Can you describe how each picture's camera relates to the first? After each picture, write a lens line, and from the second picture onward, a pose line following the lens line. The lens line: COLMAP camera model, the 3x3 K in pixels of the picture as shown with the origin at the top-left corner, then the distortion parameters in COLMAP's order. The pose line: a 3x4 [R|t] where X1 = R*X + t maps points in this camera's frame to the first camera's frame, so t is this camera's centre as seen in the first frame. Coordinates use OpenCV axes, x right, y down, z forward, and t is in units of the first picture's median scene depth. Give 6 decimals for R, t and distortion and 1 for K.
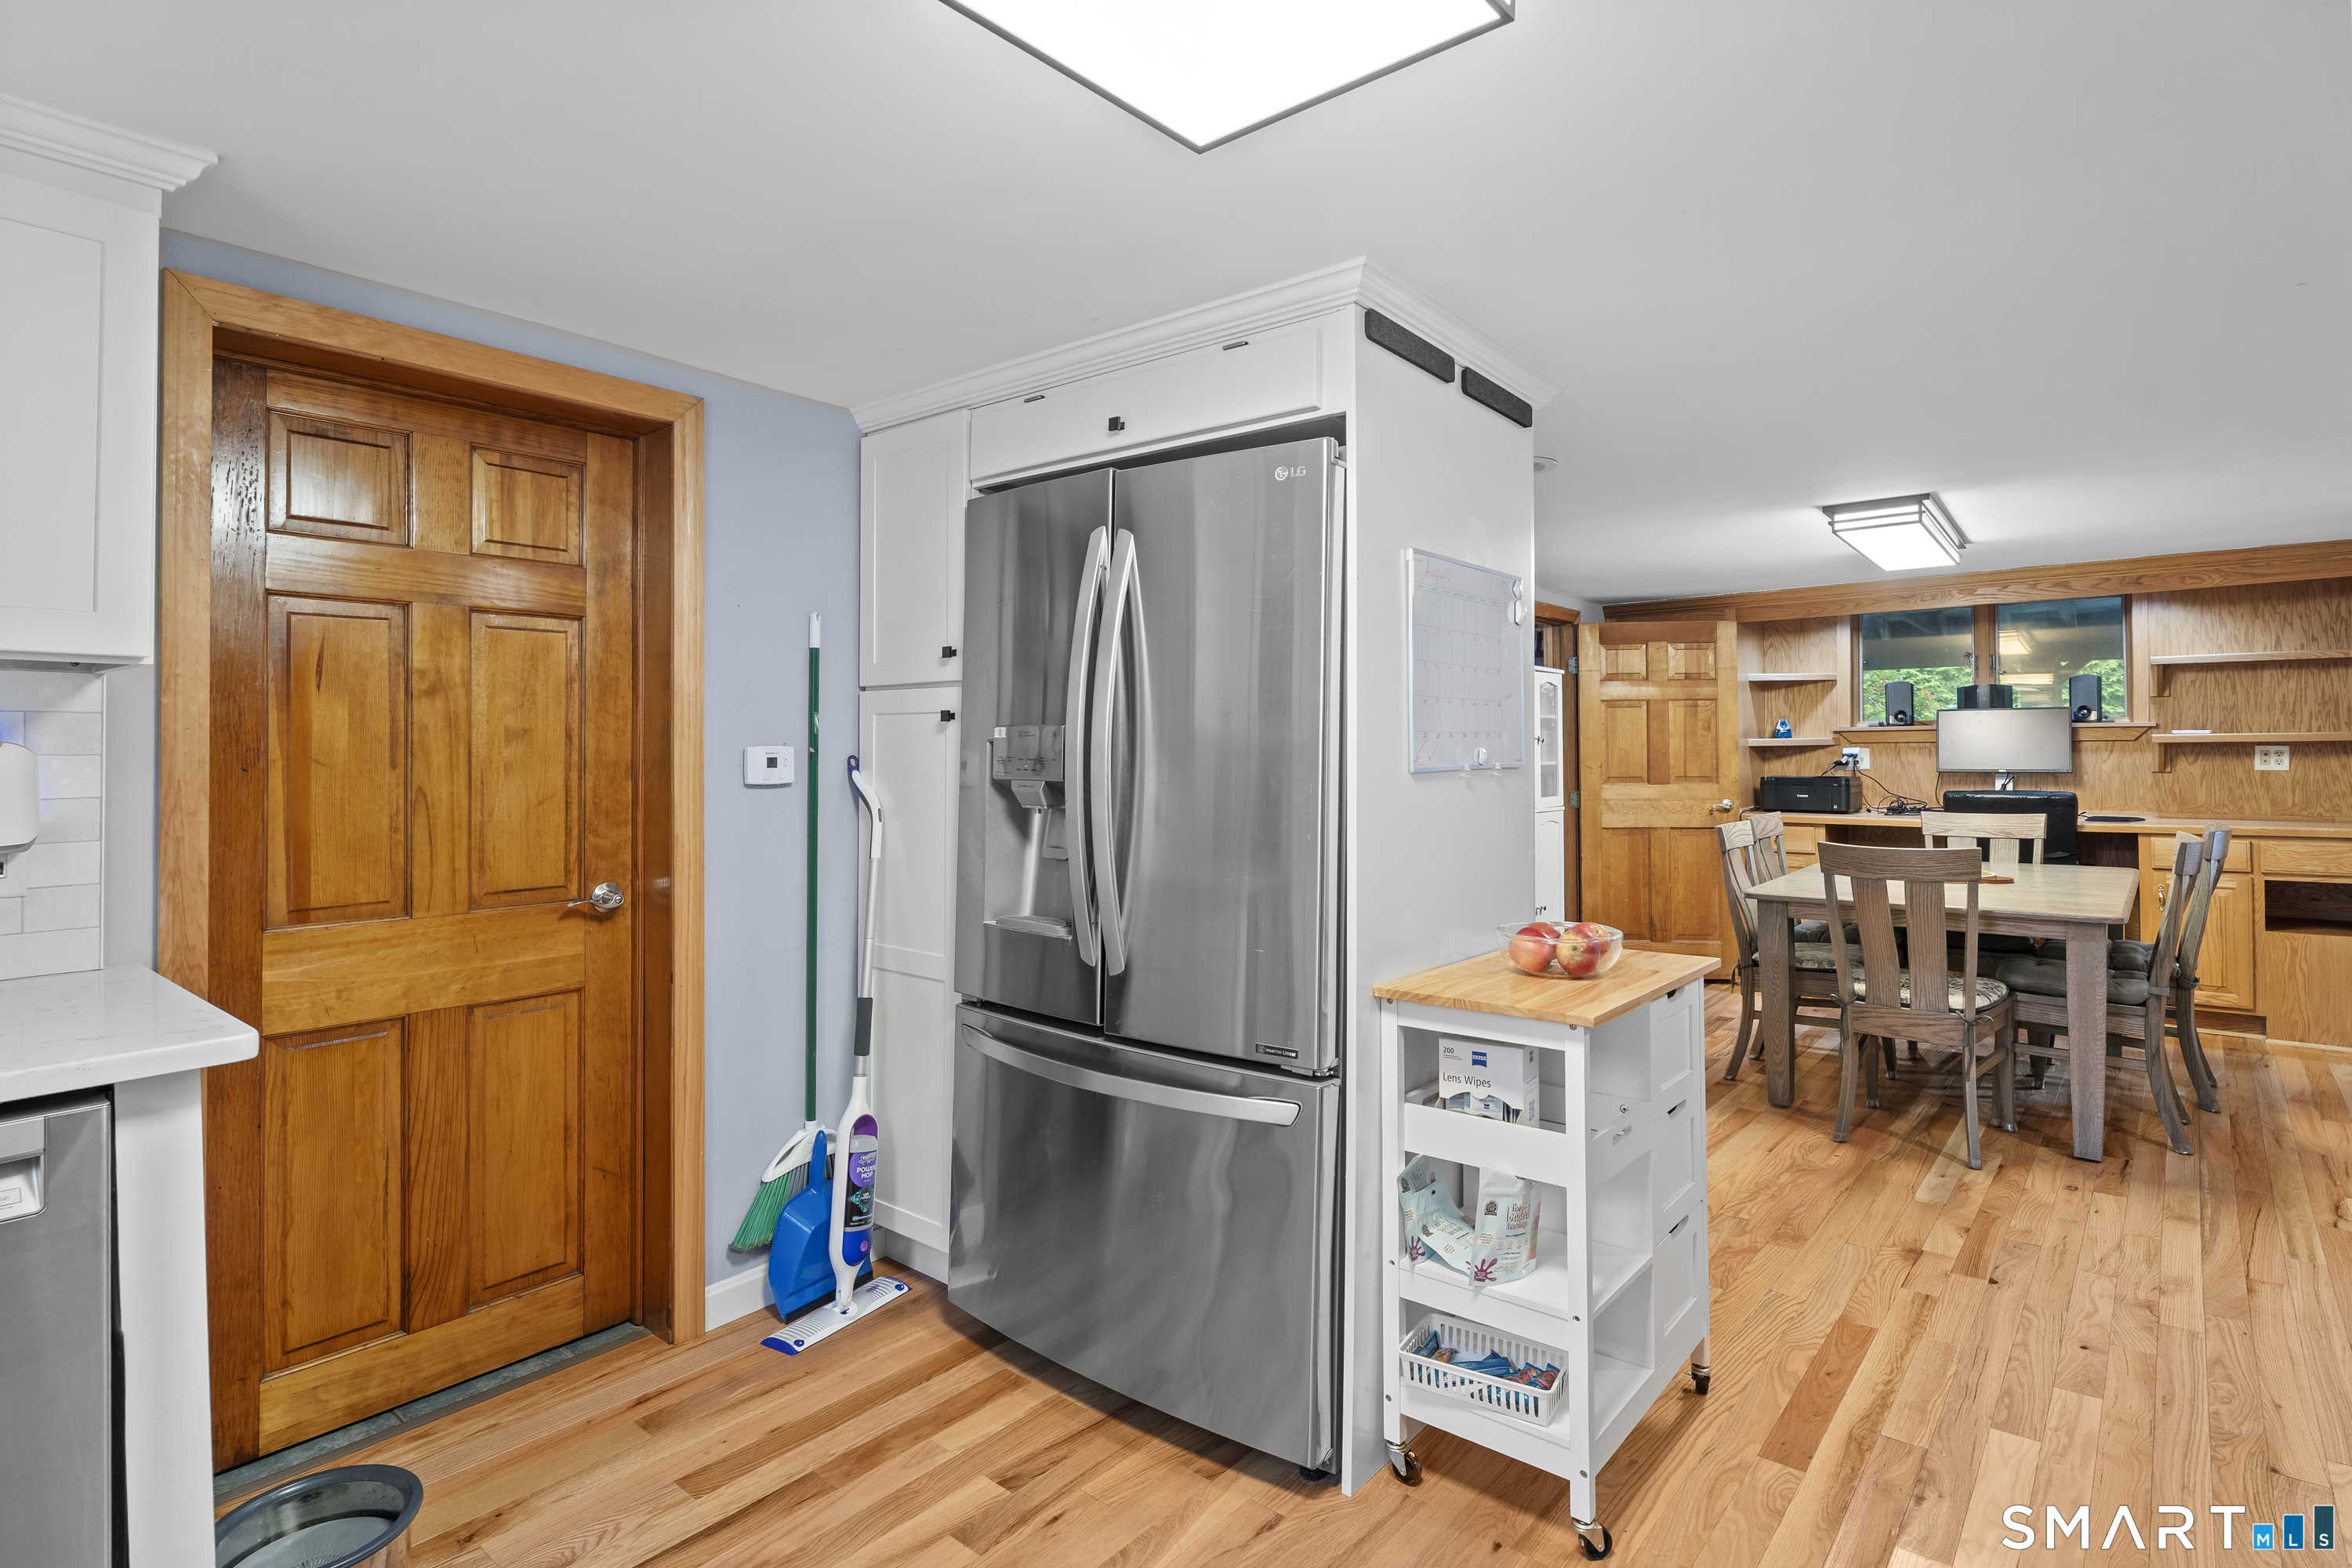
lens RADIAL K [[1162.7, 0, 1174.1], [0, 1162.7, 733.3], [0, 0, 1]] dist [0.002666, 0.000328]
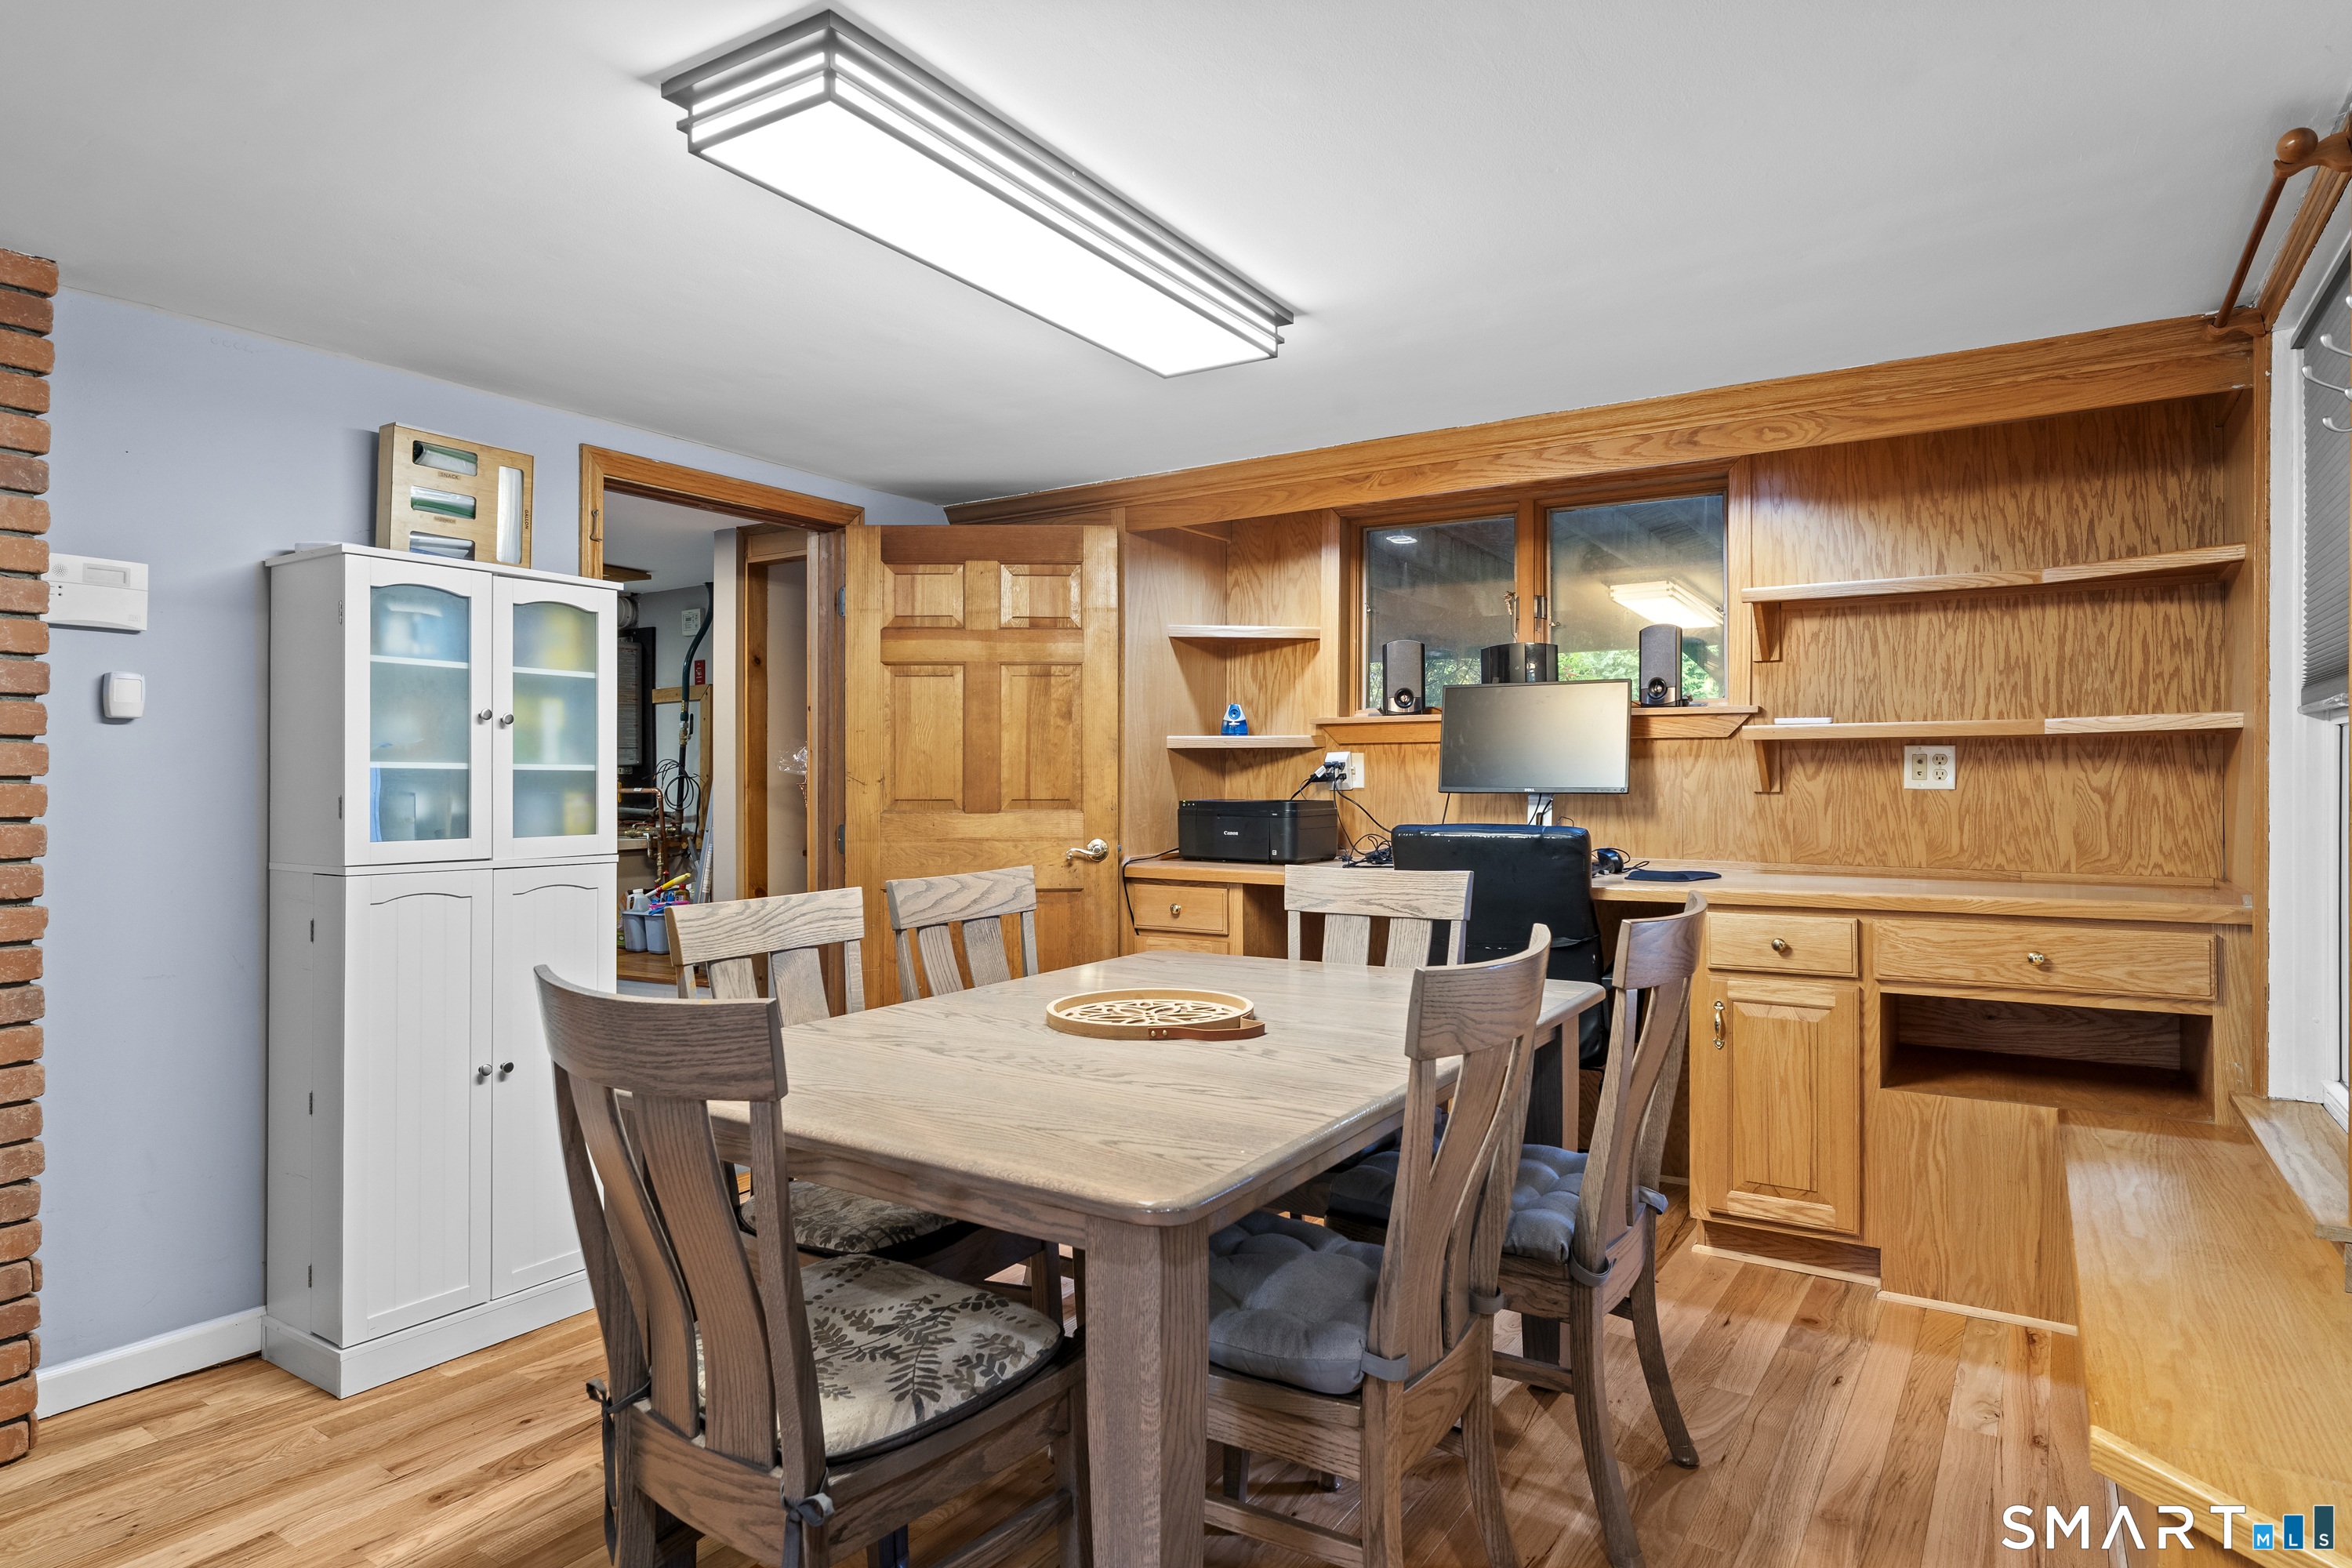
lens RADIAL K [[1333.7, 0, 1149.8], [0, 1333.7, 760.2], [0, 0, 1]] dist [-0.001468, 0.000835]
pose [[0.993067, 0.006782, 0.117355, 0.487269], [-0.006958, 0.999975, 0.001091, 0.019642], [-0.117345, -0.001900, 0.993089, 0.398296]]
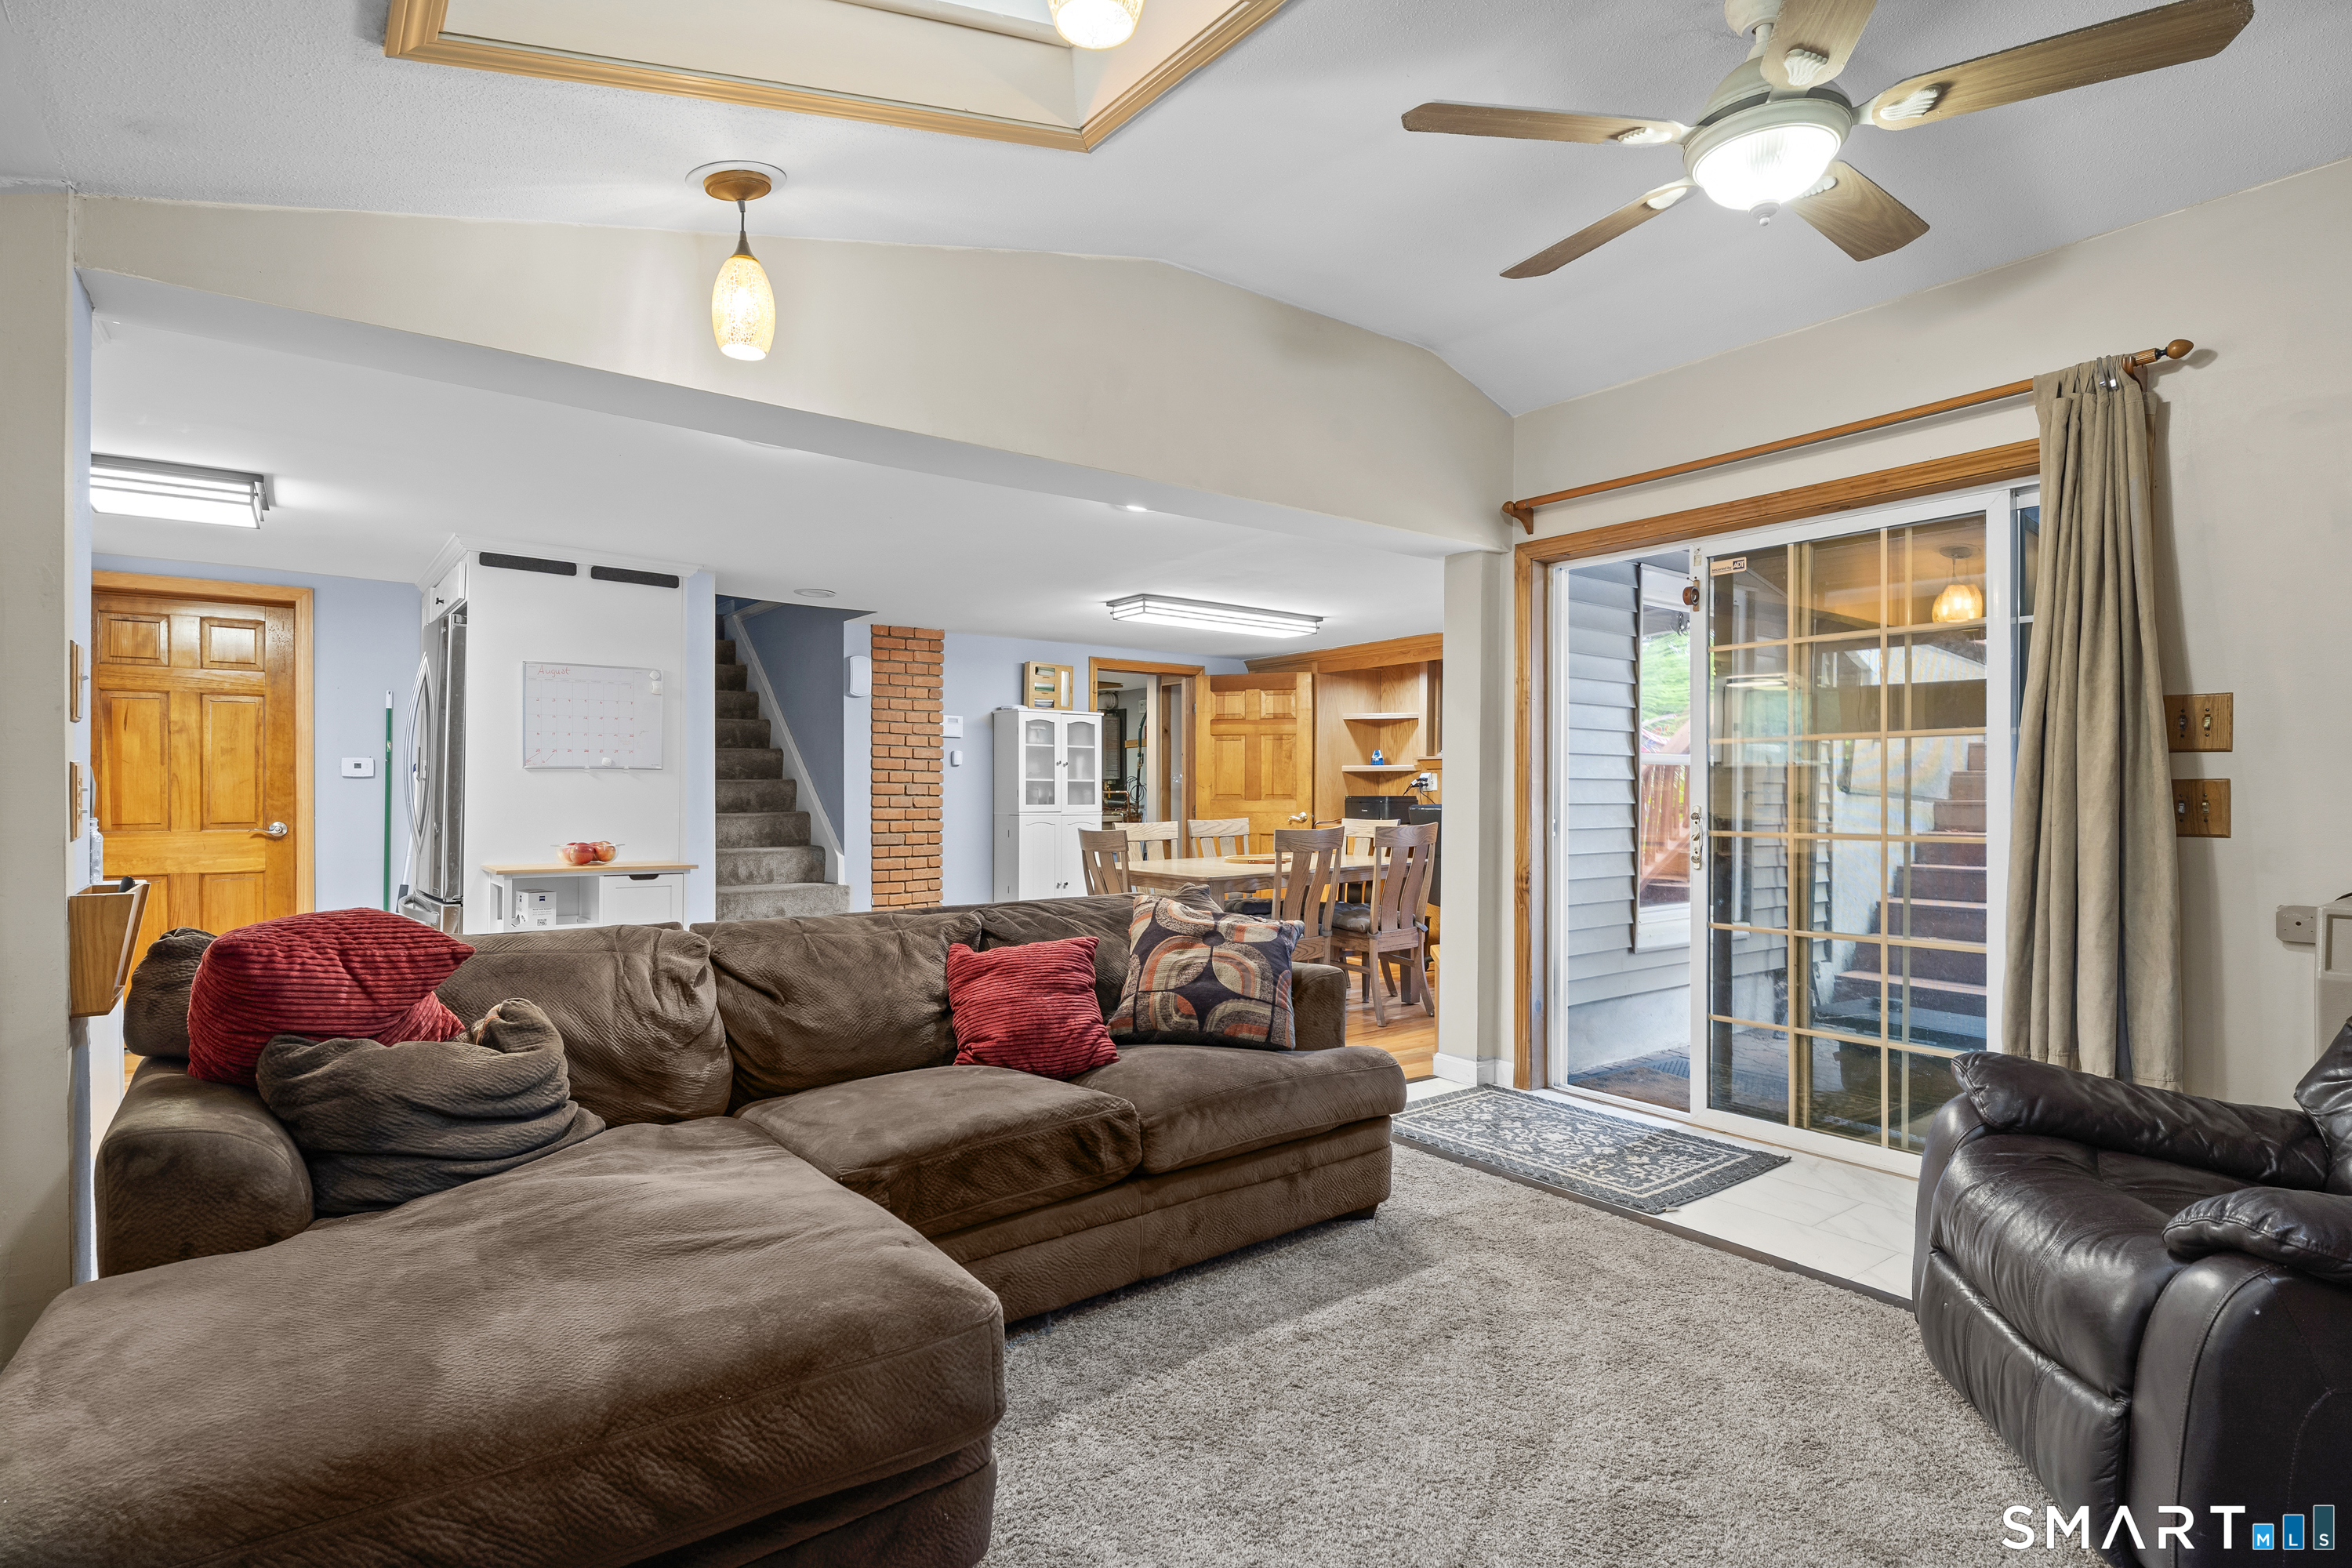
lens RADIAL K [[1142.0, 0, 1176.0], [0, 1142.0, 784.0], [0, 0, 1]] dist [-0.011827, 0.000056]
pose [[0.976944, 0.006379, -0.213401, 0.697948], [-0.004089, 0.999929, 0.011173, 0.013913], [0.213457, -0.010043, 0.976901, -0.295191]]
